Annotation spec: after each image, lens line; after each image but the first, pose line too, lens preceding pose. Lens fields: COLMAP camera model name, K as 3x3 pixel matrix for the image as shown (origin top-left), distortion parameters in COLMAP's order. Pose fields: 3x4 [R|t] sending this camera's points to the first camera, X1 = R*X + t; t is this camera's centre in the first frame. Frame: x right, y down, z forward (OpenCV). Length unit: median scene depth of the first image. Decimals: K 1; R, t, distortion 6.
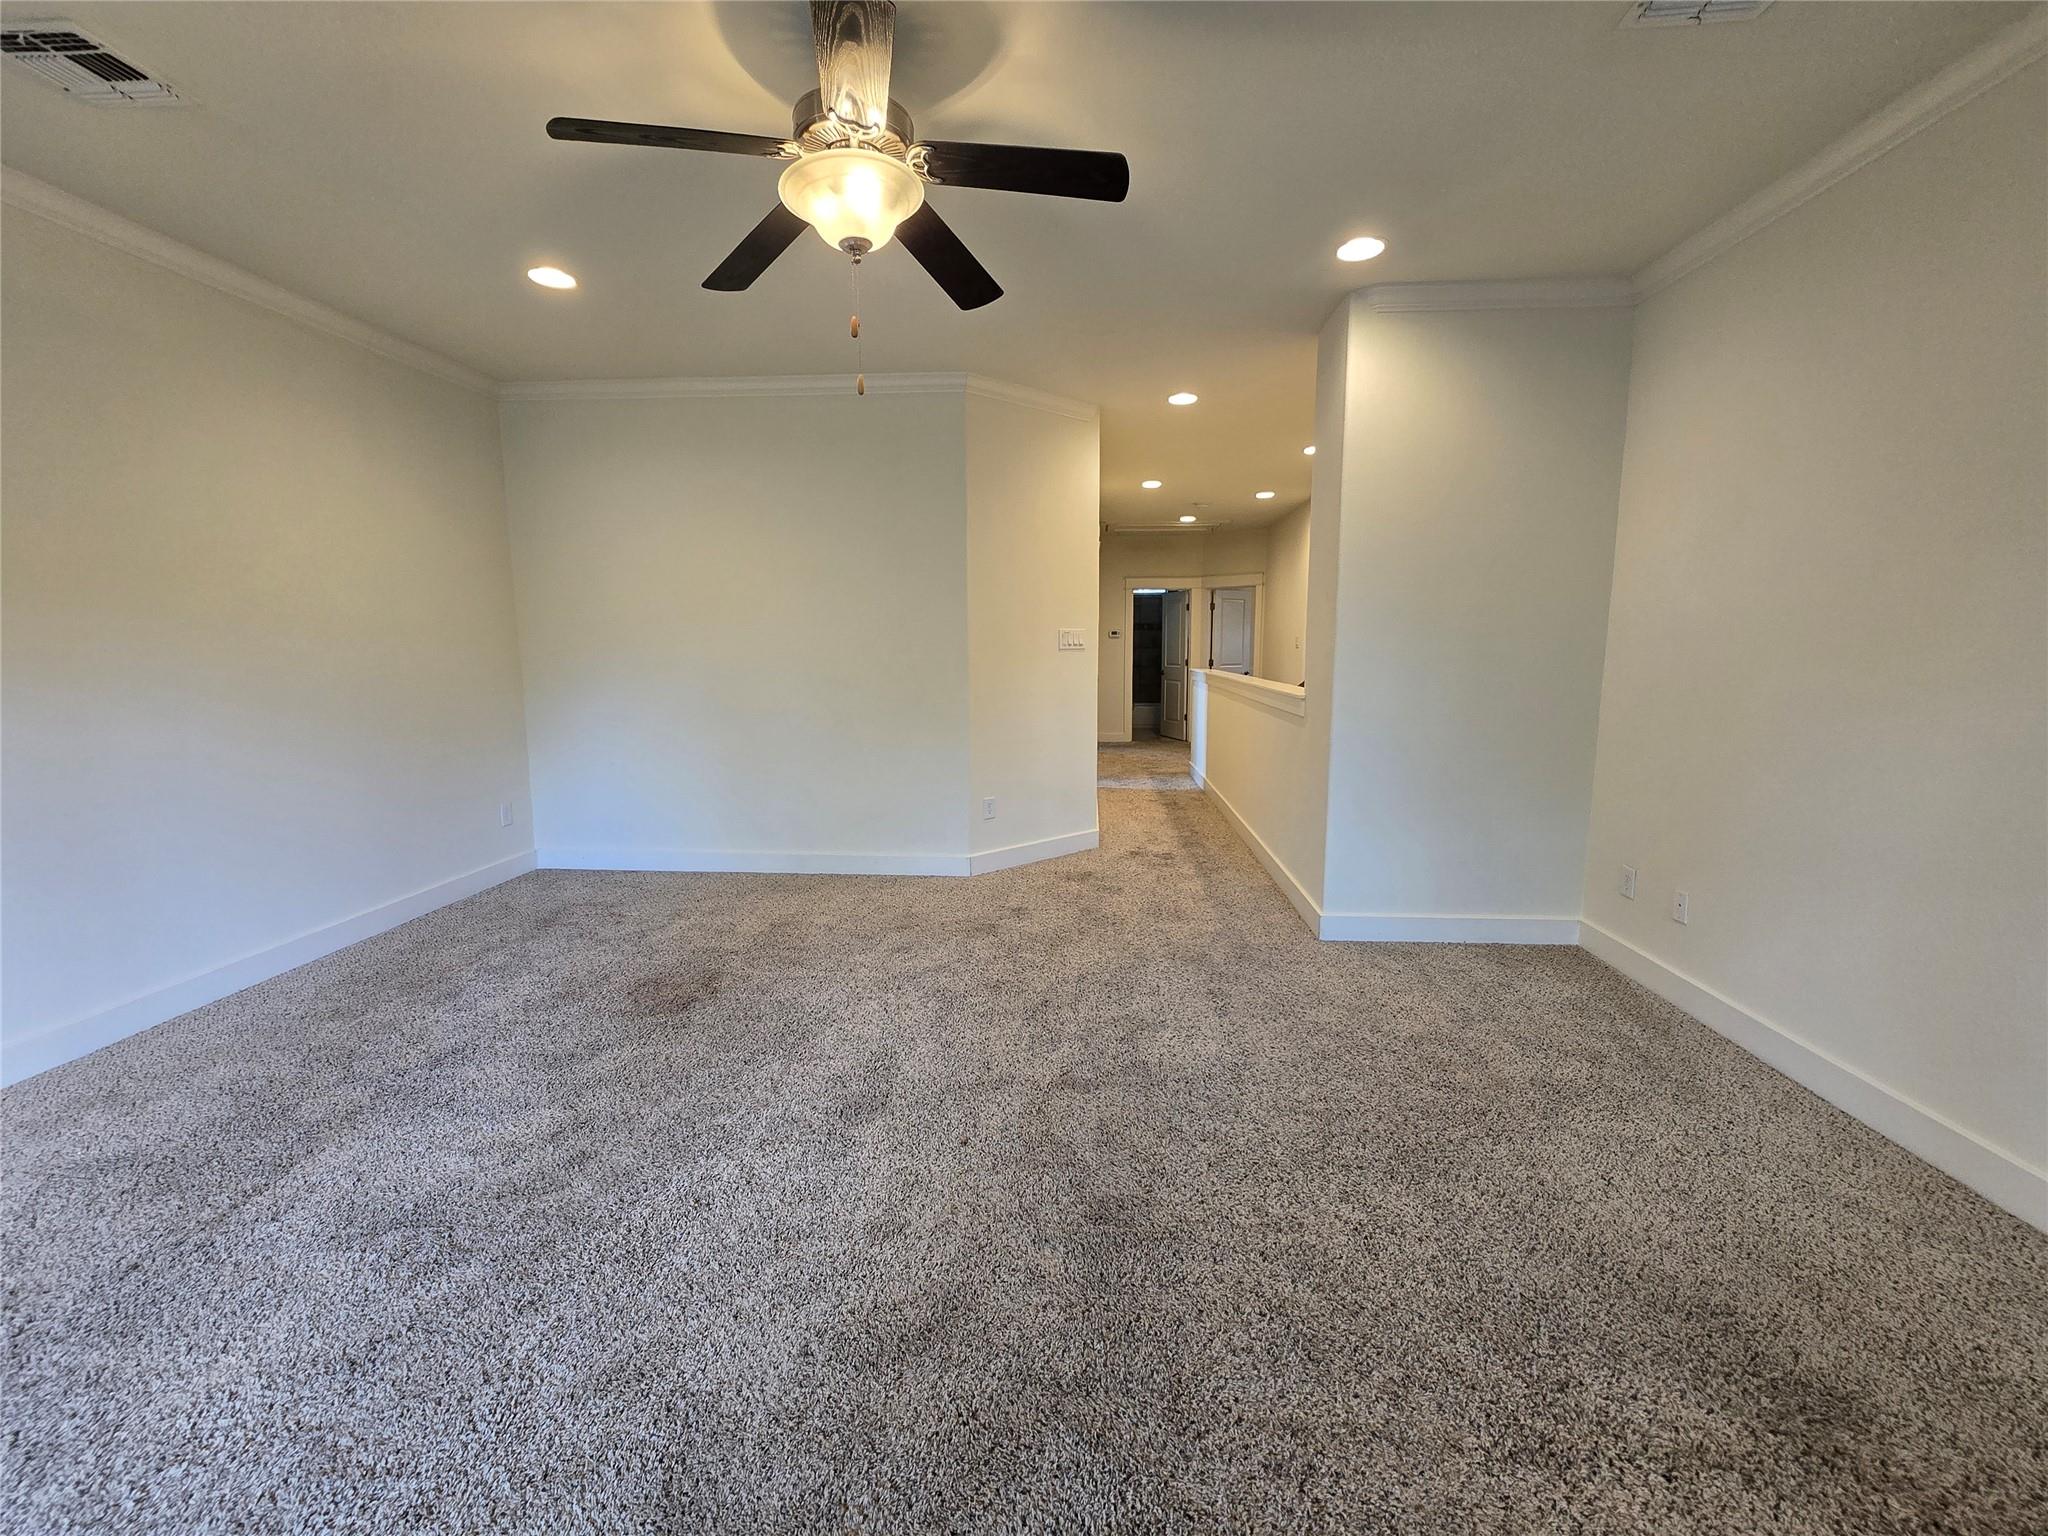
lens RADIAL K [[837.5, 0, 1028.2], [0, 837.5, 769.8], [0, 0, 1]] dist [-0.003857, 0.000058]
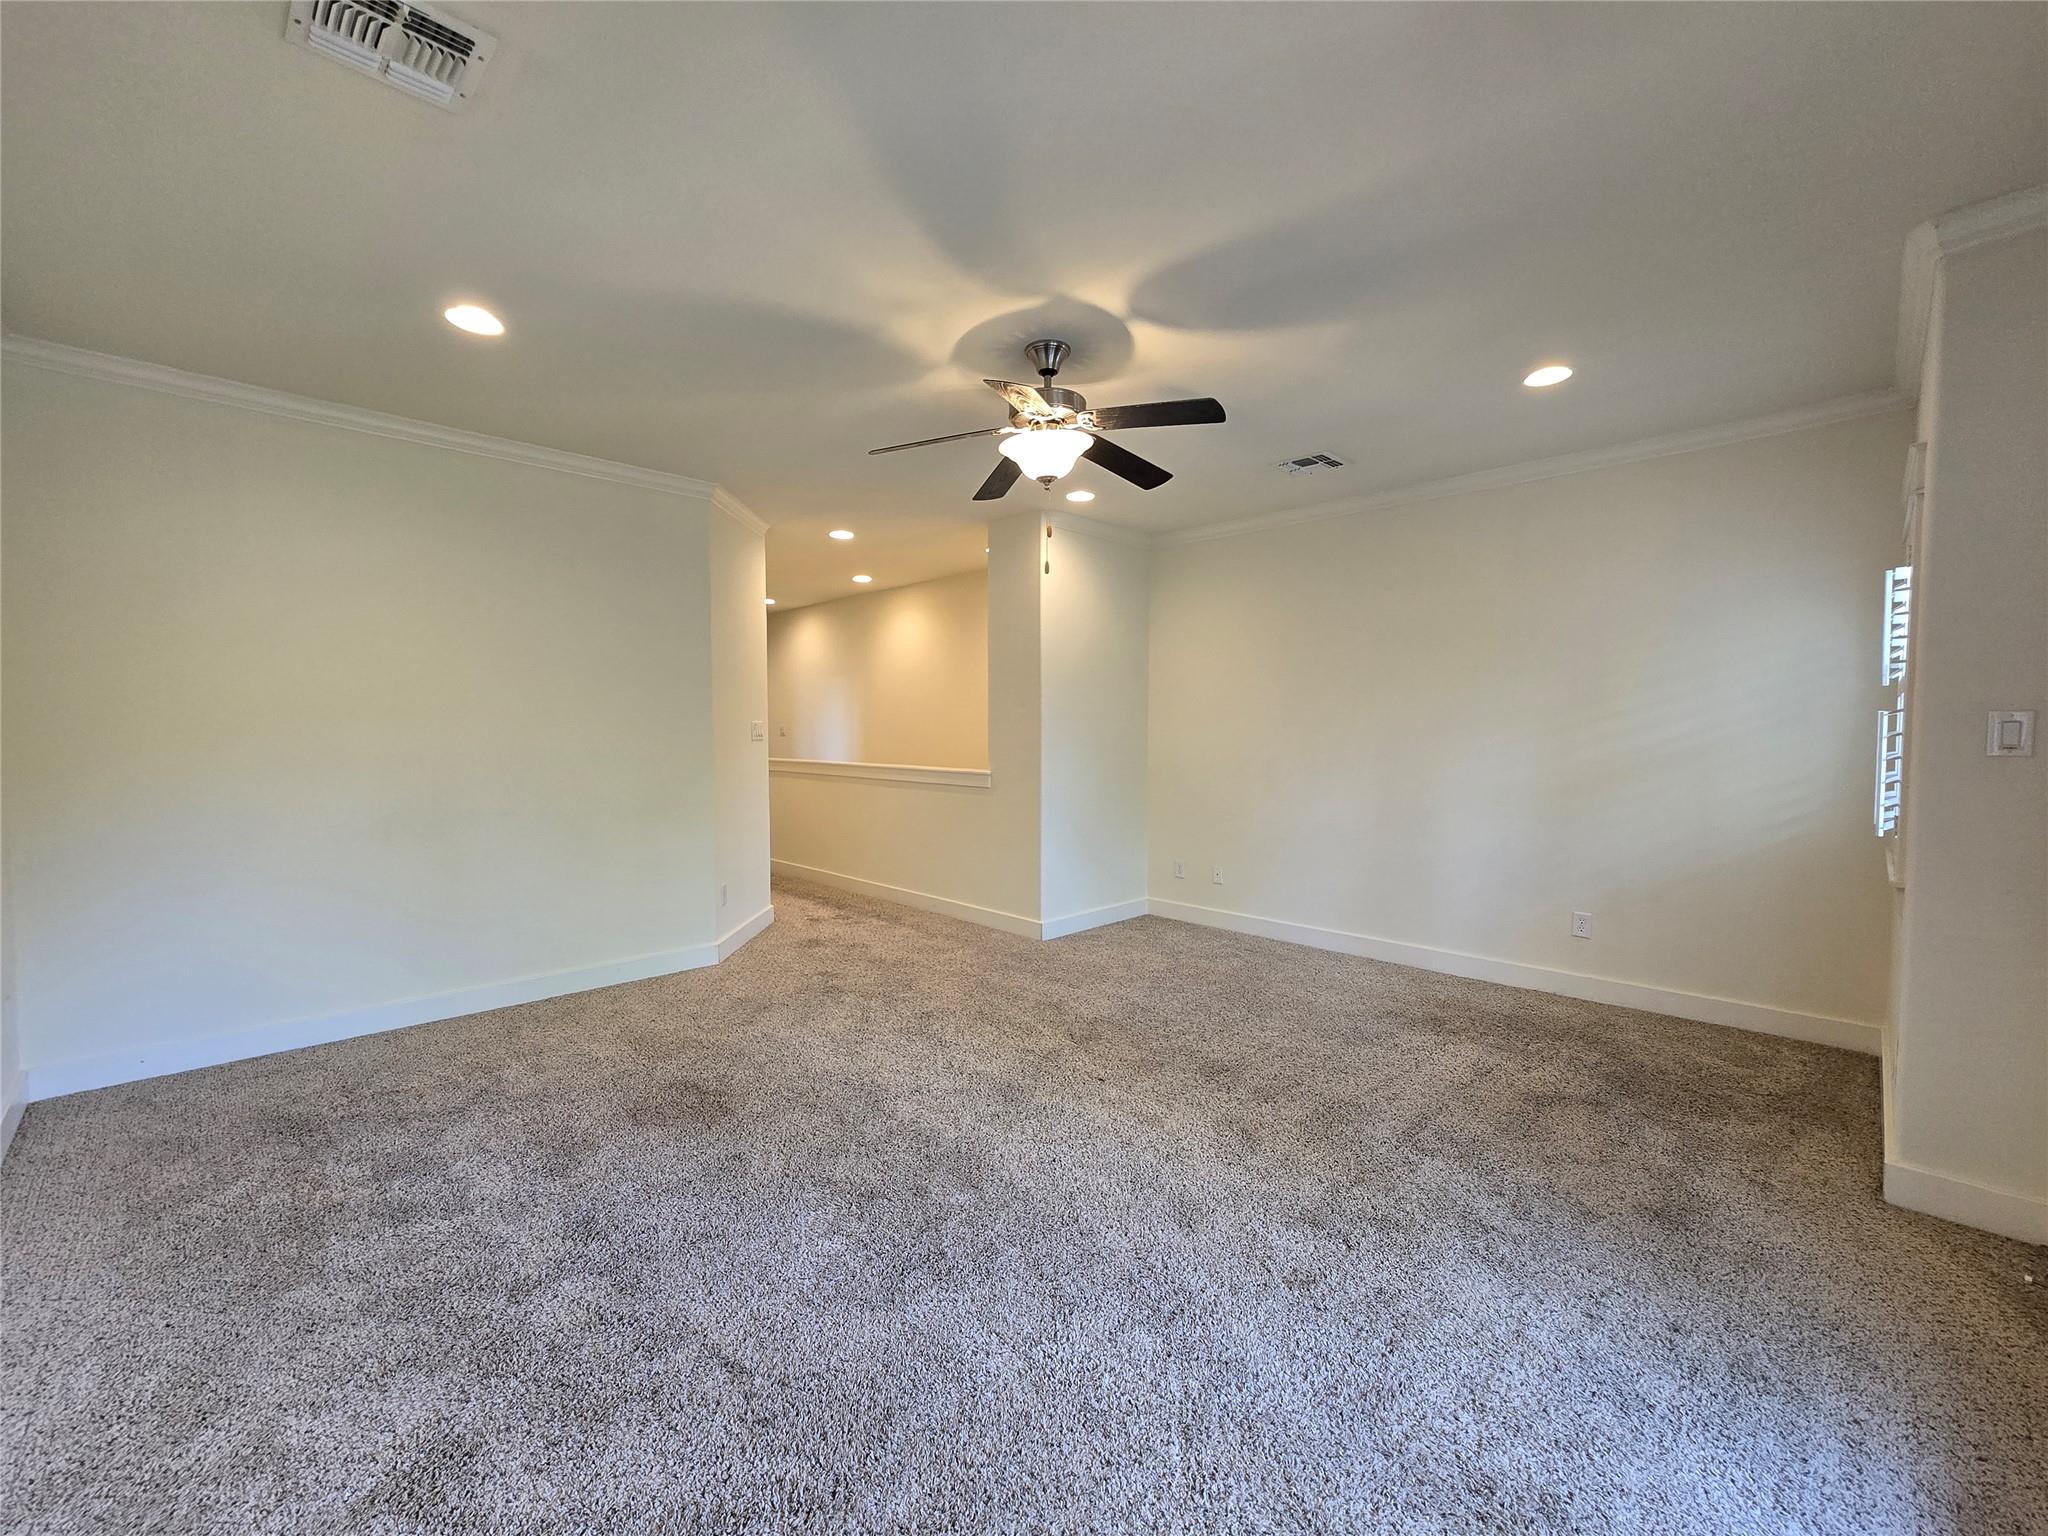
lens RADIAL K [[837.5, 0, 1028.2], [0, 837.5, 769.8], [0, 0, 1]] dist [-0.003857, 0.000058]
pose [[0.655813, -0.032194, 0.754236, -0.835924], [0.107300, 0.992922, -0.050916, -0.018982], [-0.747259, 0.114320, 0.654626, 0.054983]]
